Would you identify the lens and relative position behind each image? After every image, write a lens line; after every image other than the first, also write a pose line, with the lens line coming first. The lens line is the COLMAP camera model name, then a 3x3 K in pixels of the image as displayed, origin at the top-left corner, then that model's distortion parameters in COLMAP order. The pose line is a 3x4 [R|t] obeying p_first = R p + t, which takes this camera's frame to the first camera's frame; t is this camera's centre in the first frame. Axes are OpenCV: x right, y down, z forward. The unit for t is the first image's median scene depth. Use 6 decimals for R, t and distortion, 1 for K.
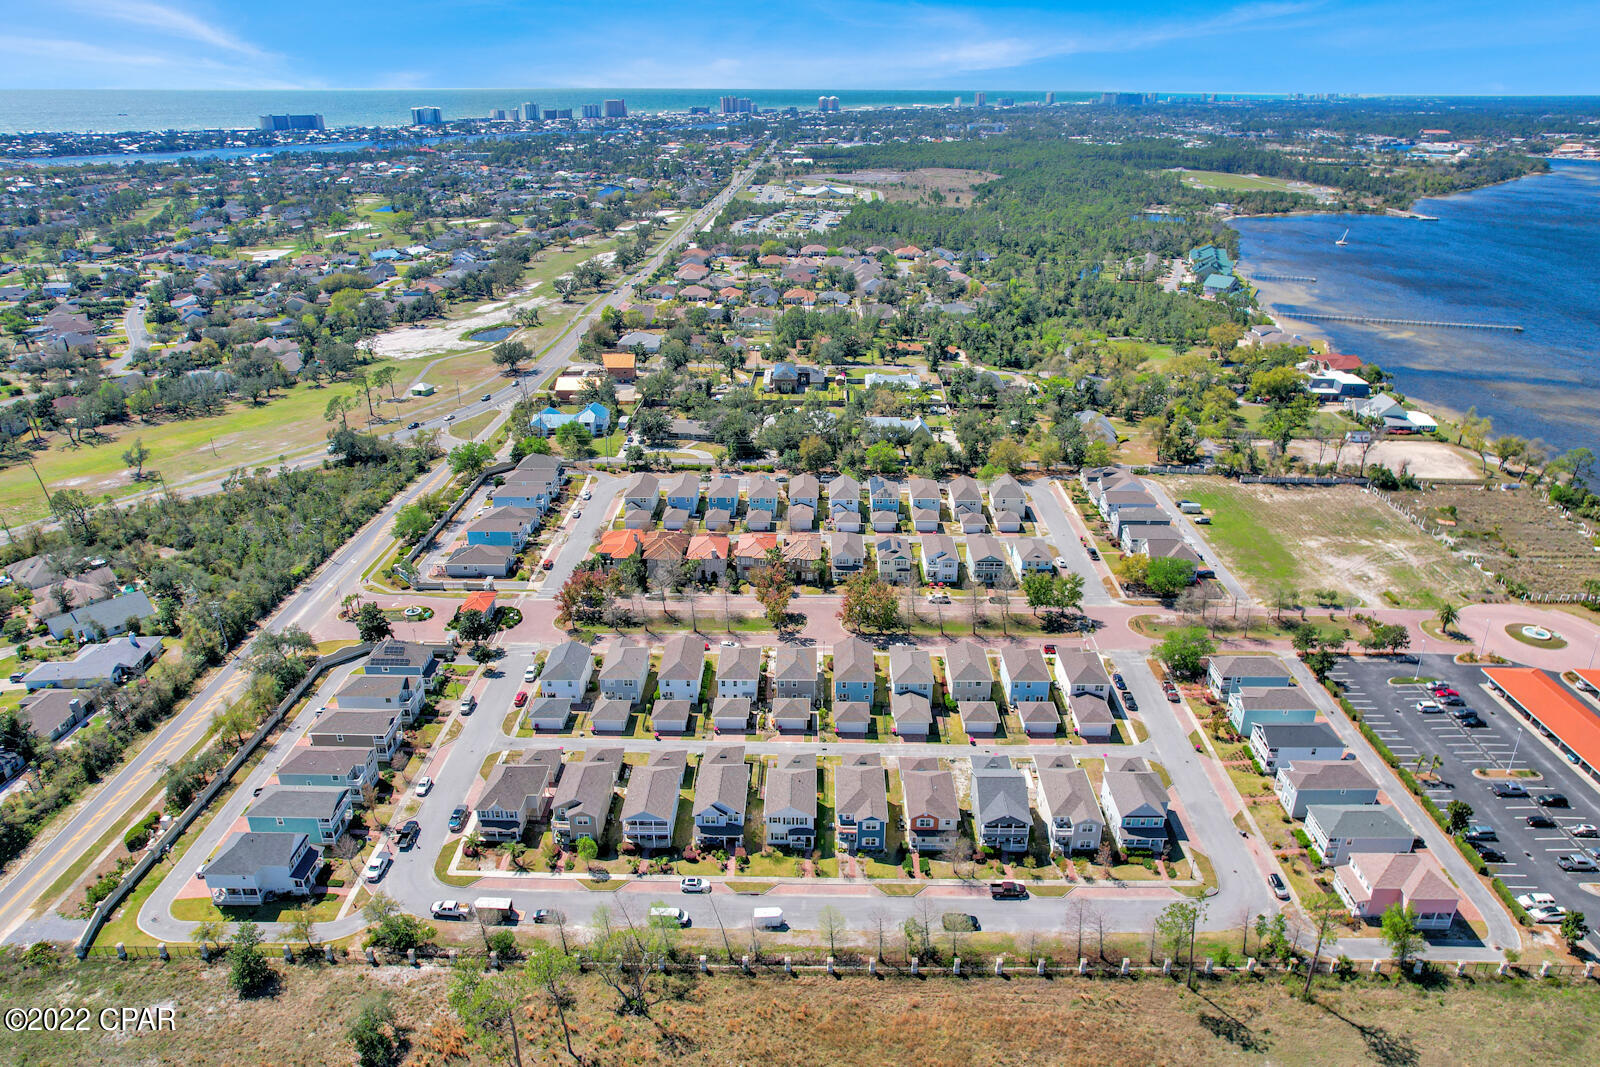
lens RADIAL K [[1016.9, 0, 803.1], [0, 1016.9, 532.1], [0, 0, 1]] dist [-0.023756, 0.001503]
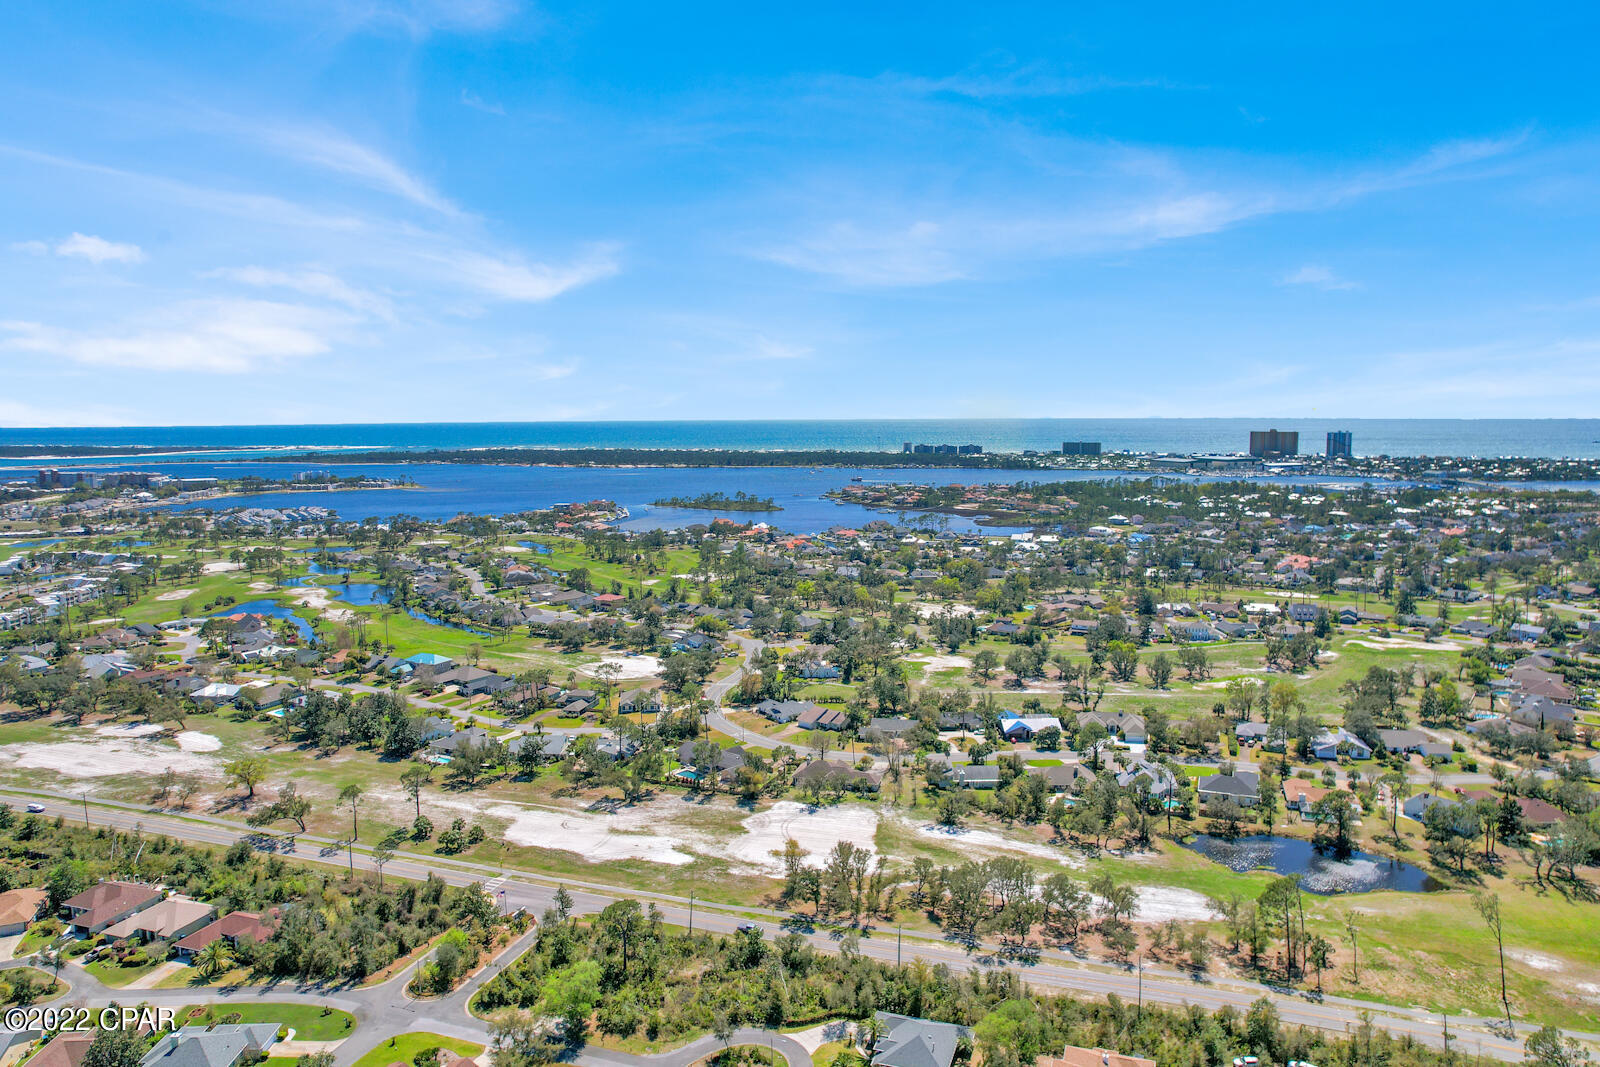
lens RADIAL K [[1016.9, 0, 808.8], [0, 1016.9, 534.2], [0, 0, 1]] dist [-0.023756, 0.001503]
pose [[0.342285, 0.087207, -0.935540, -0.114510], [-0.361871, 0.931112, -0.045603, -0.043455], [0.867116, 0.354154, 0.350263, 0.093853]]
